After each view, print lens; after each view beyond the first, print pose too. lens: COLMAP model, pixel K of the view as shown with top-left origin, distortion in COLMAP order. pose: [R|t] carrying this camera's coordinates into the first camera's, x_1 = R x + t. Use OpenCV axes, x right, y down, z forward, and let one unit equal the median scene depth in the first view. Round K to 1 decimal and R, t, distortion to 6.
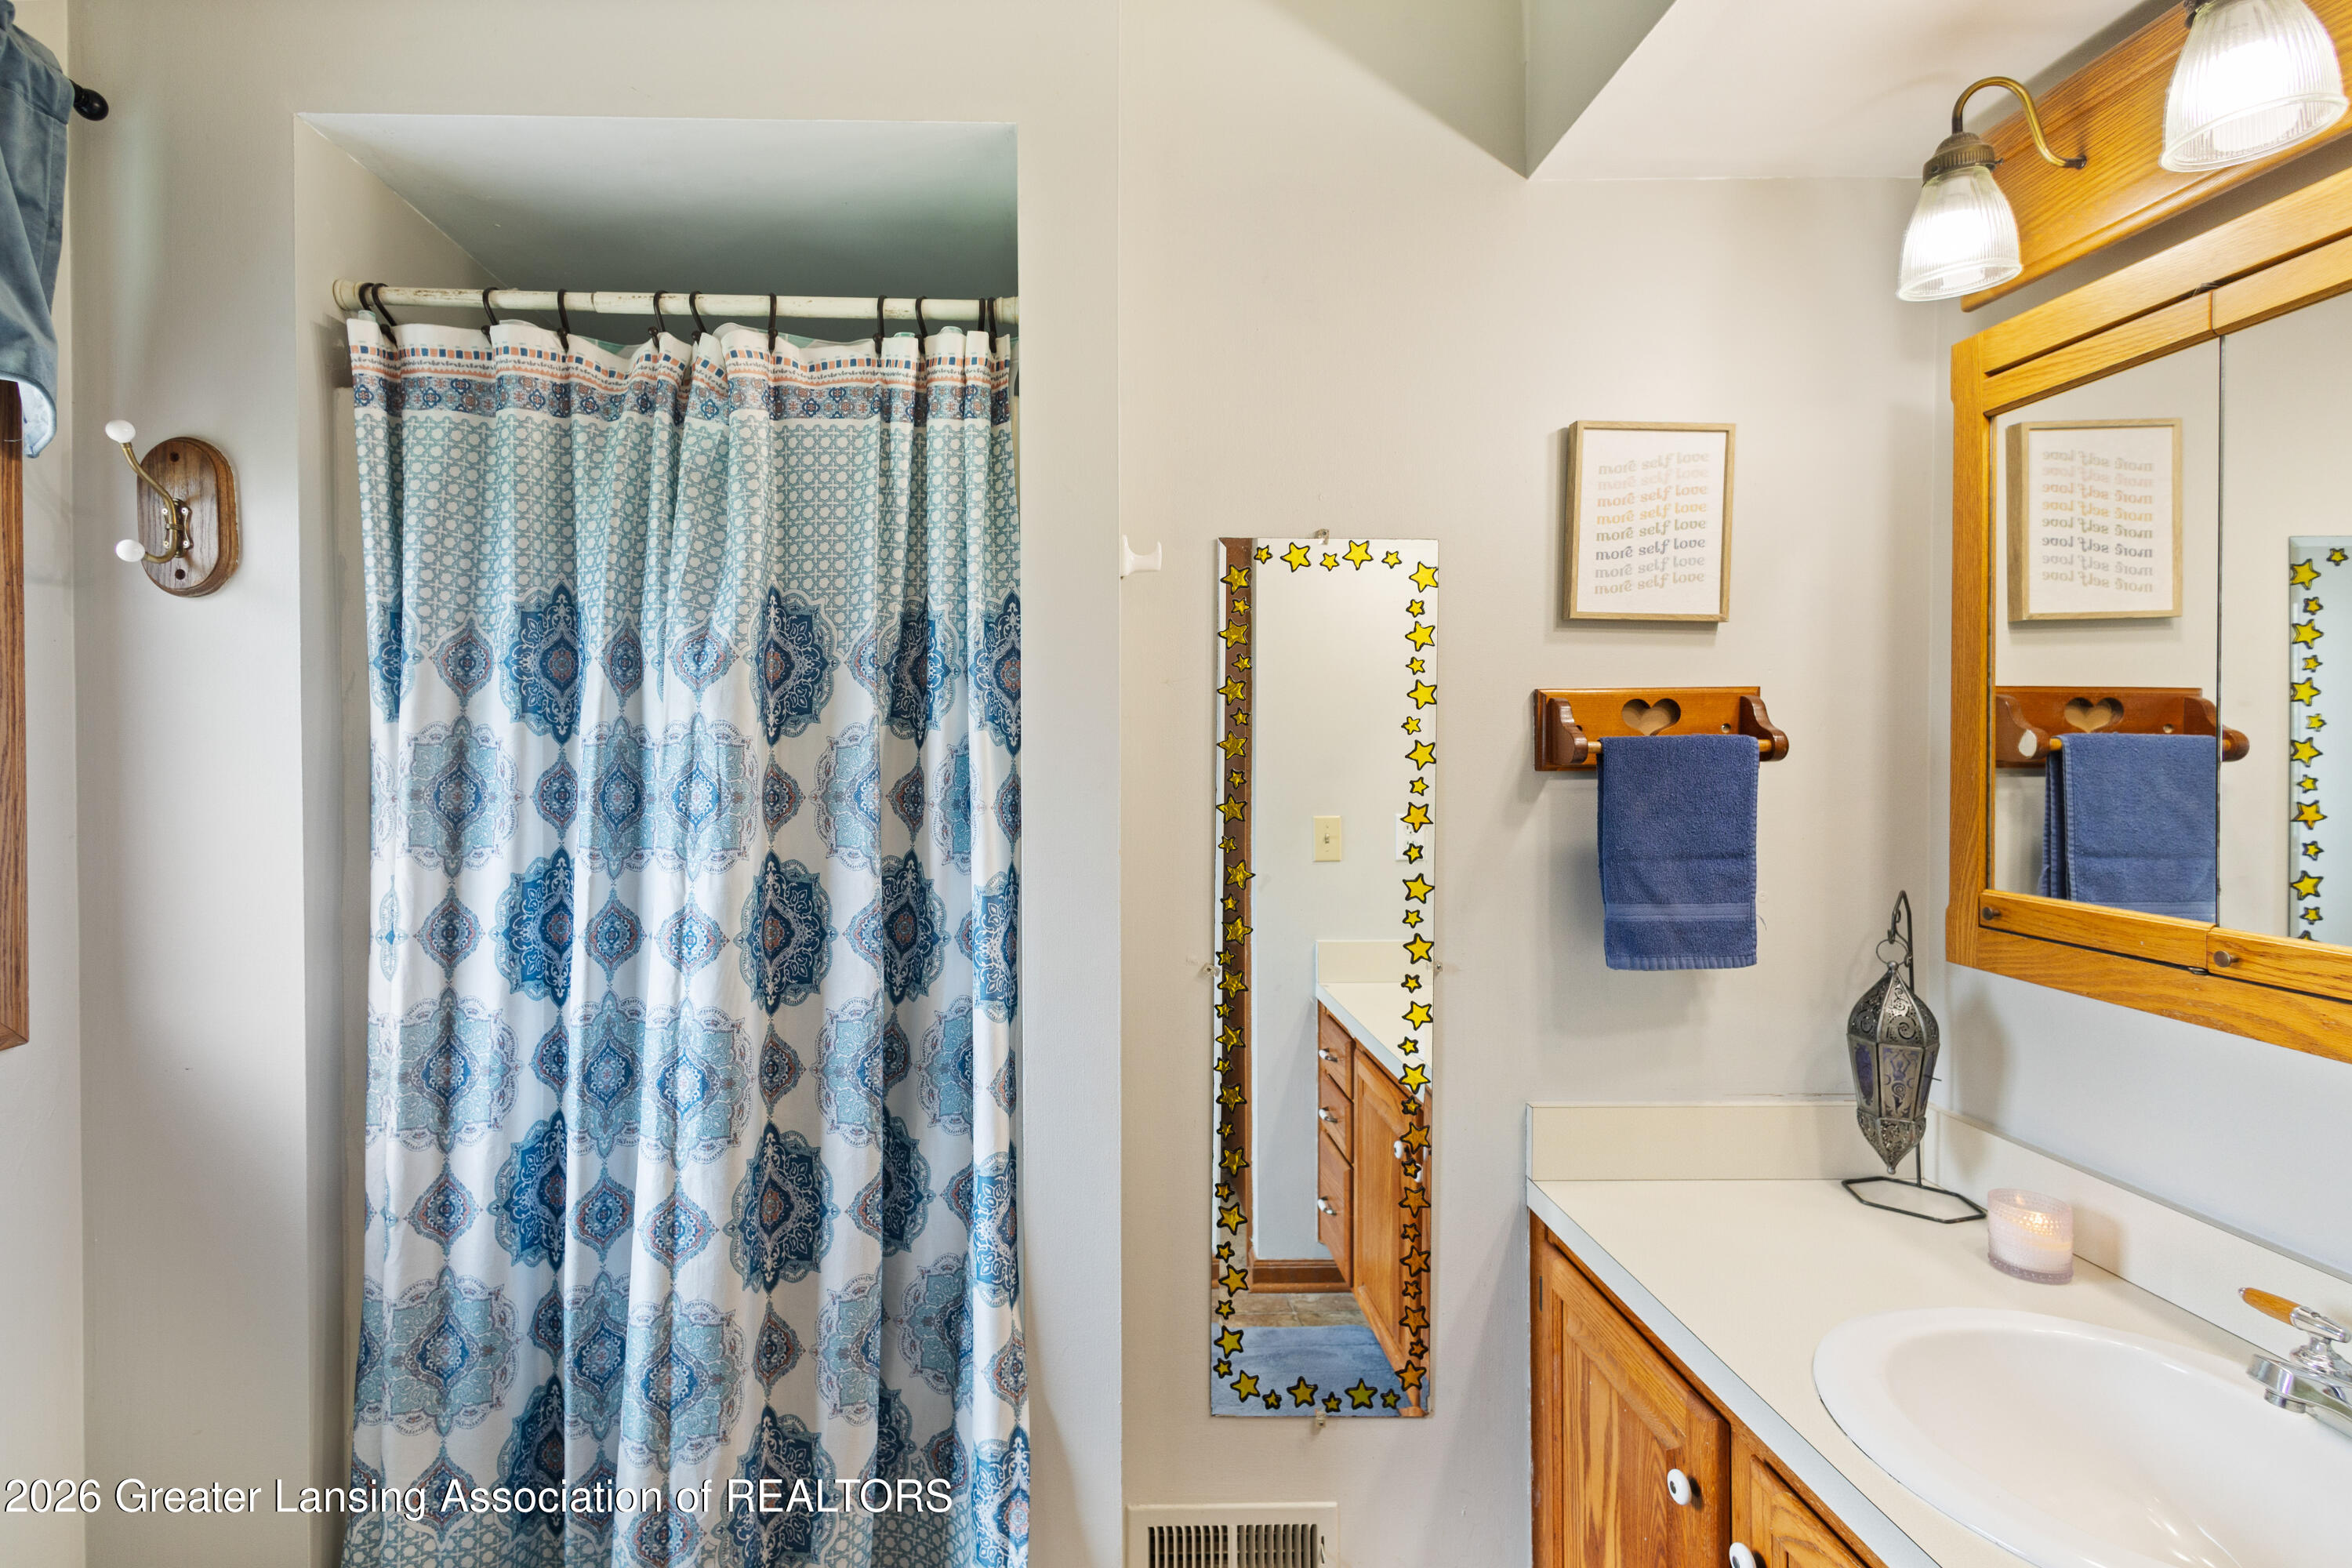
lens RADIAL K [[1108.2, 0, 1111.6], [0, 1108.2, 770.8], [0, 0, 1]] dist [-0.010435, -0.000613]
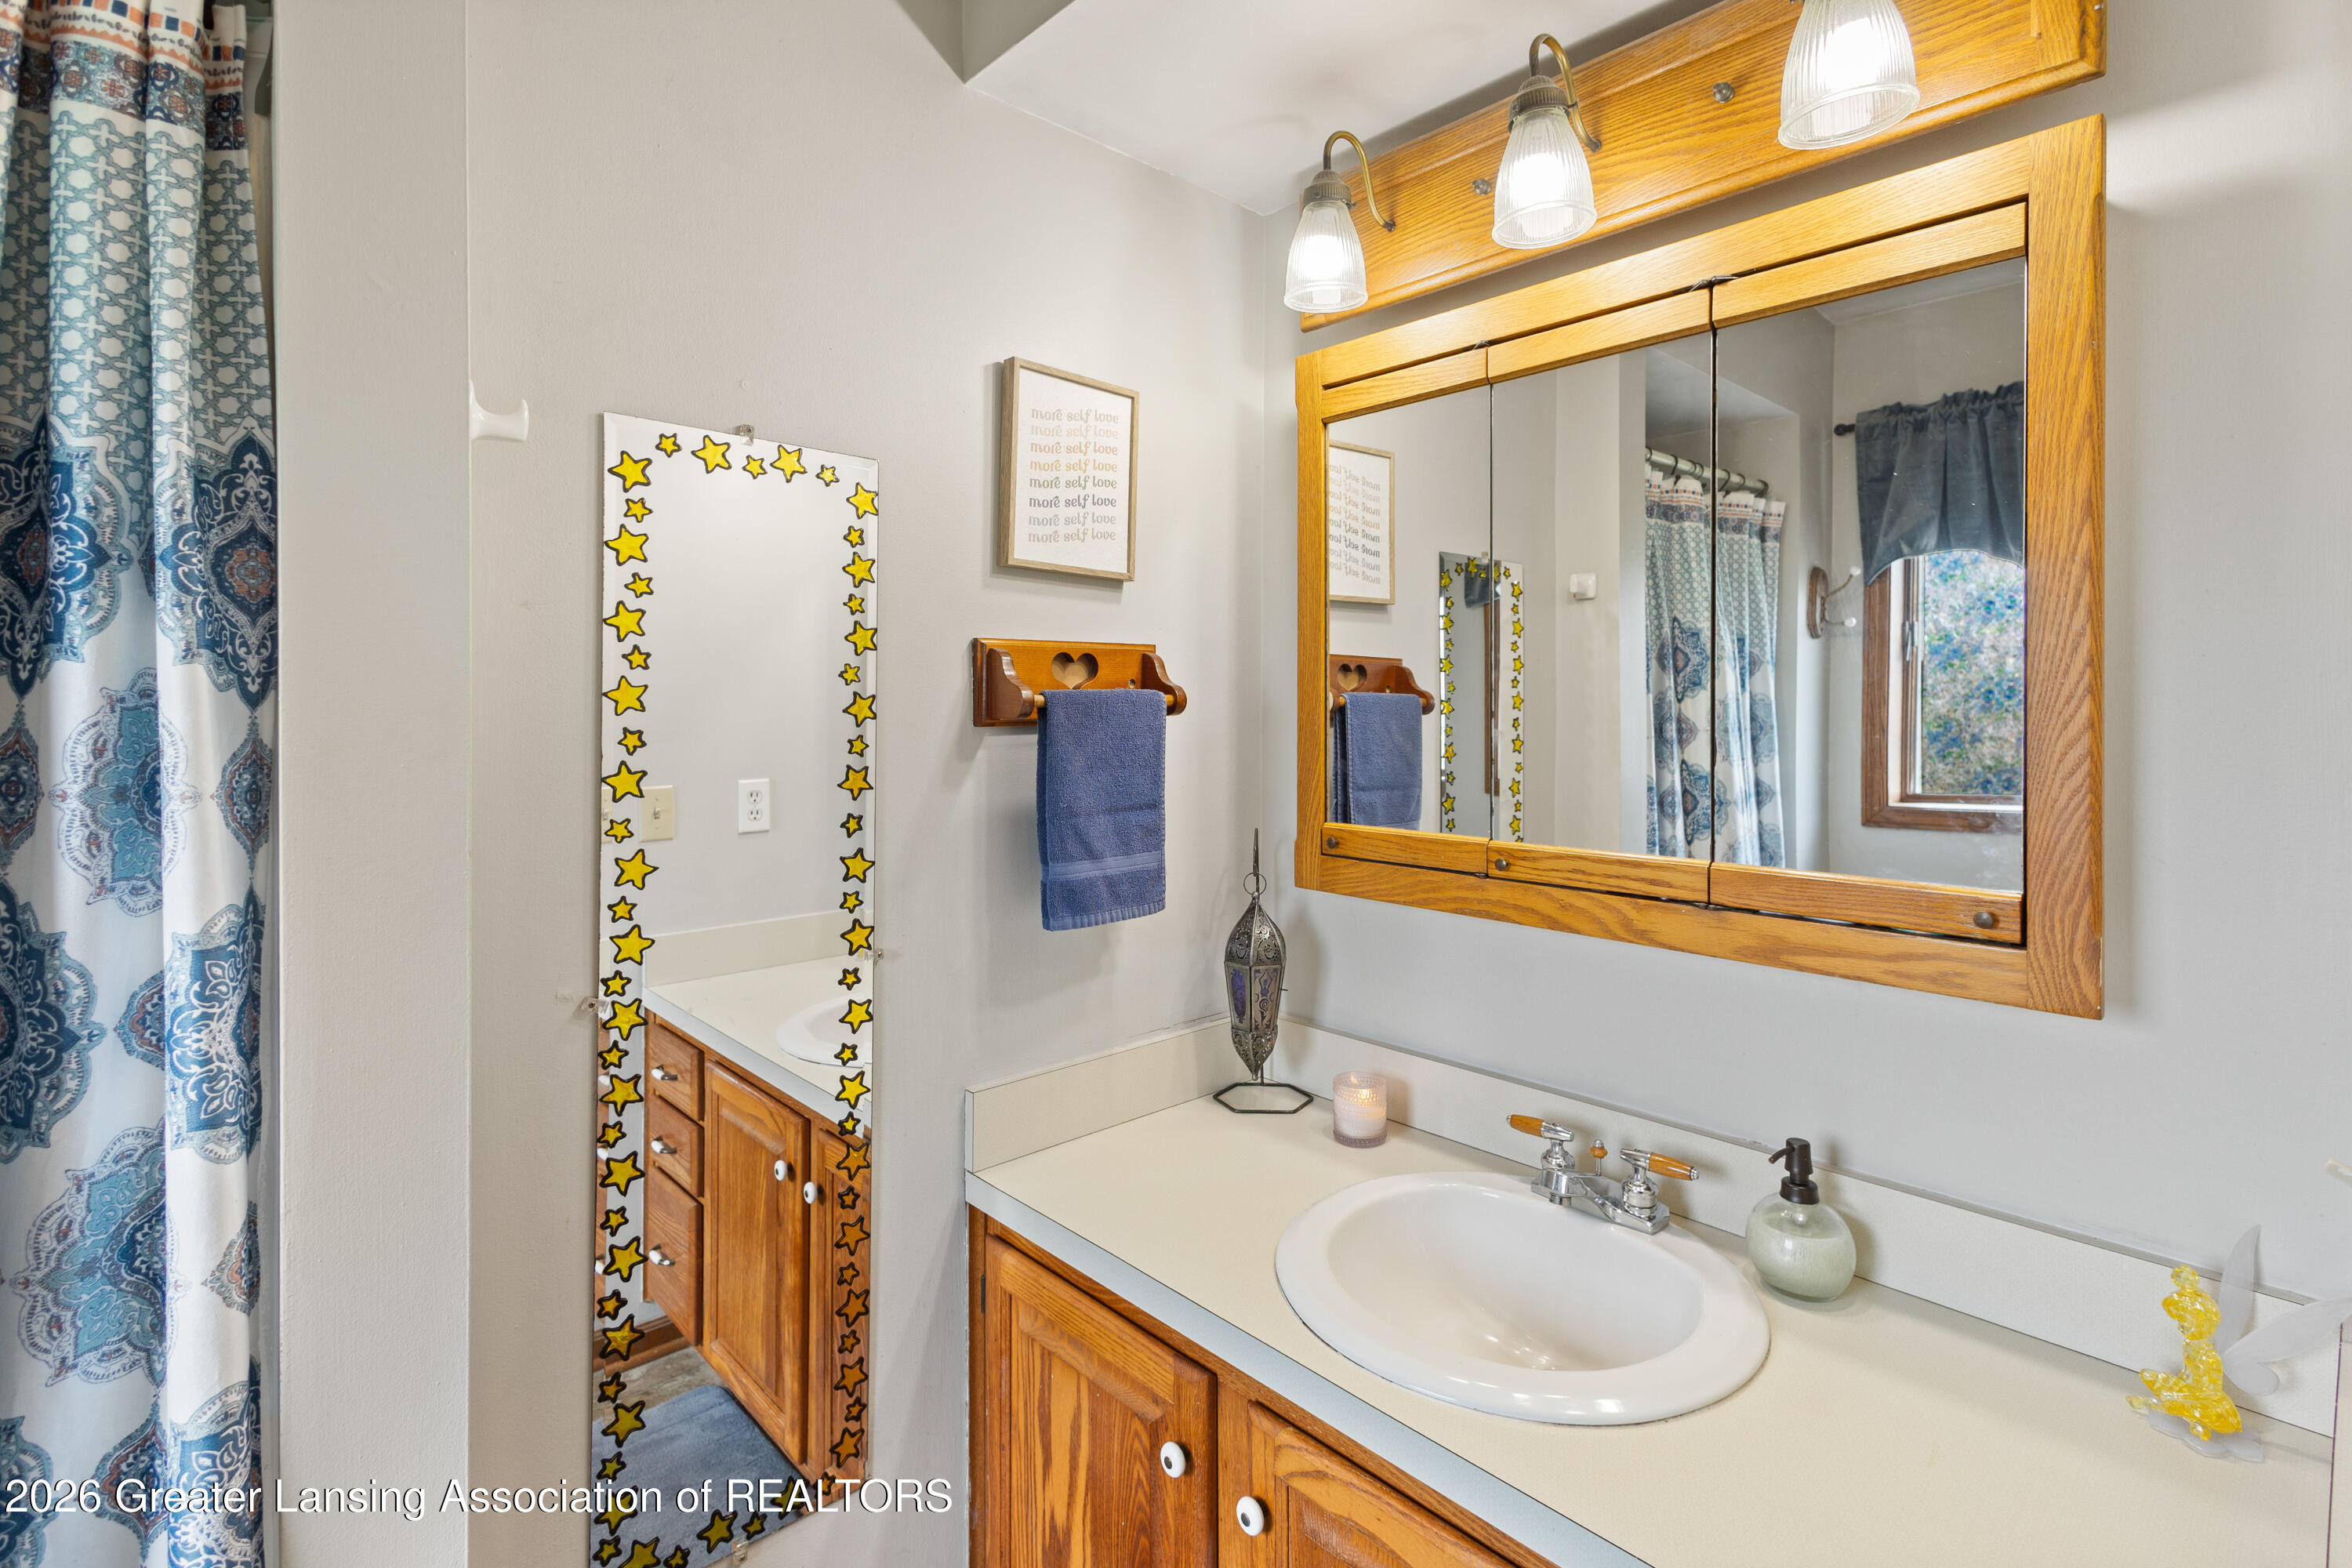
lens RADIAL K [[1095.7, 0, 1174.1], [0, 1095.7, 714.9], [0, 0, 1]] dist [0.002115, -0.001280]
pose [[0.754618, -0.002982, 0.656157, -0.103249], [0.014434, 0.999823, -0.012055, 0.004459], [-0.656005, 0.018568, 0.754528, 0.227054]]
